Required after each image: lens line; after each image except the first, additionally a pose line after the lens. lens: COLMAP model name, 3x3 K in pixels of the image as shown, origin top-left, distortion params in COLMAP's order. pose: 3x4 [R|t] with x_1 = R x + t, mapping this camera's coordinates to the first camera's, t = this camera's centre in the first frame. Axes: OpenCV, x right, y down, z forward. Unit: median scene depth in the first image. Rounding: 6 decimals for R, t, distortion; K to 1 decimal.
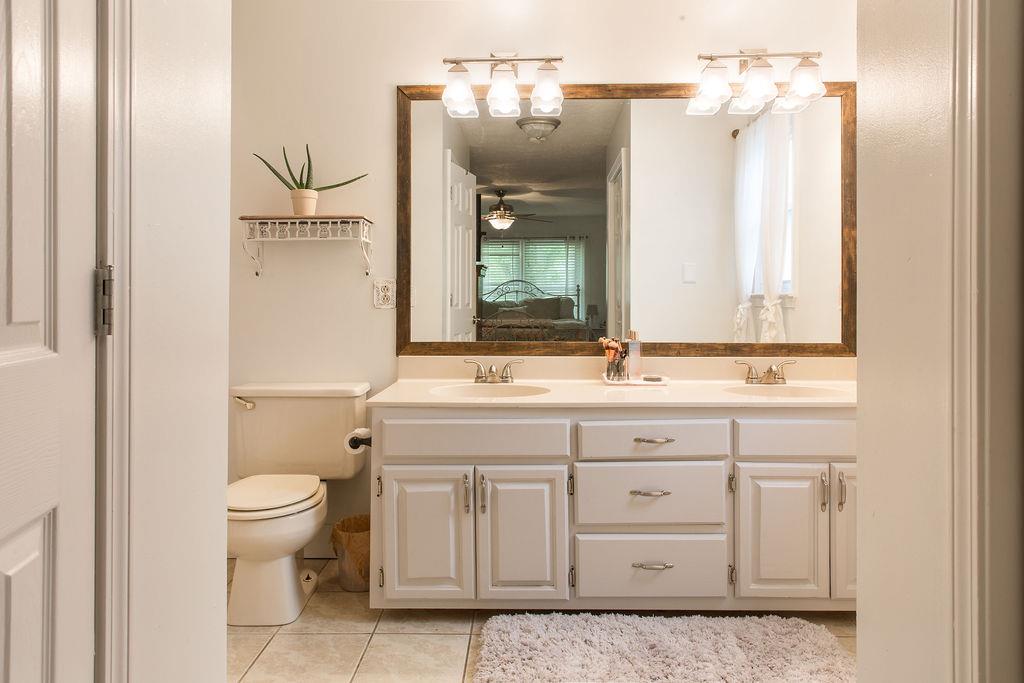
lens RADIAL K [[696.4, 0, 511.5], [0, 696.4, 325.7], [0, 0, 1]] dist [0.007640, -0.000544]
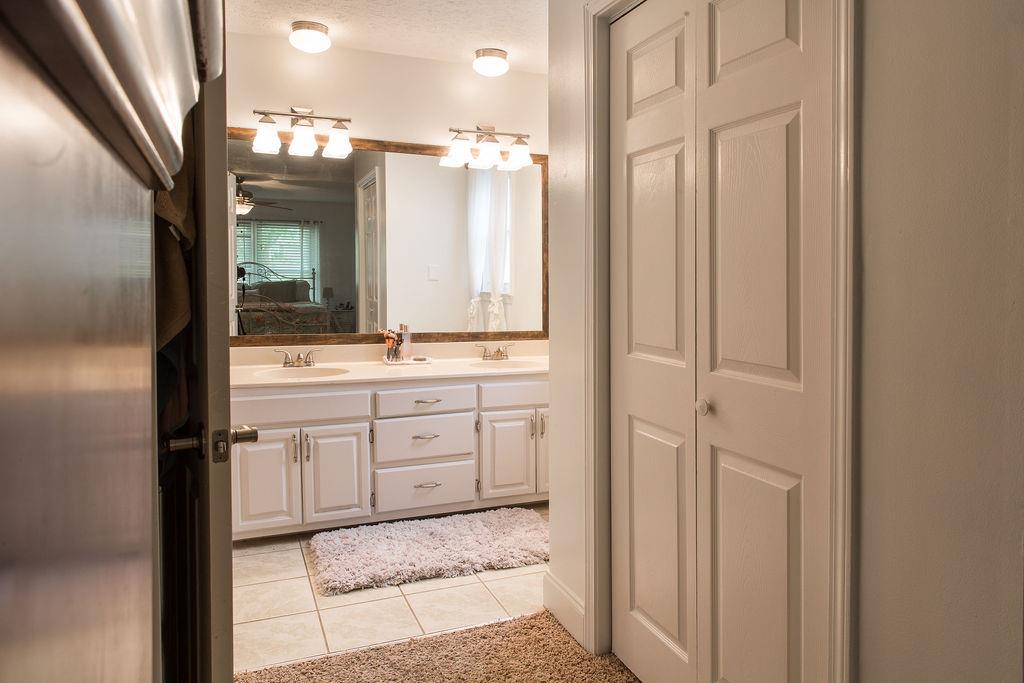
lens RADIAL K [[696.4, 0, 511.5], [0, 696.4, 325.7], [0, 0, 1]] dist [0.007640, -0.000544]
pose [[0.922736, -0.017972, 0.385014, -0.166700], [0.005080, 0.999393, 0.034477, -0.038426], [-0.385400, -0.029858, 0.922266, -0.359486]]
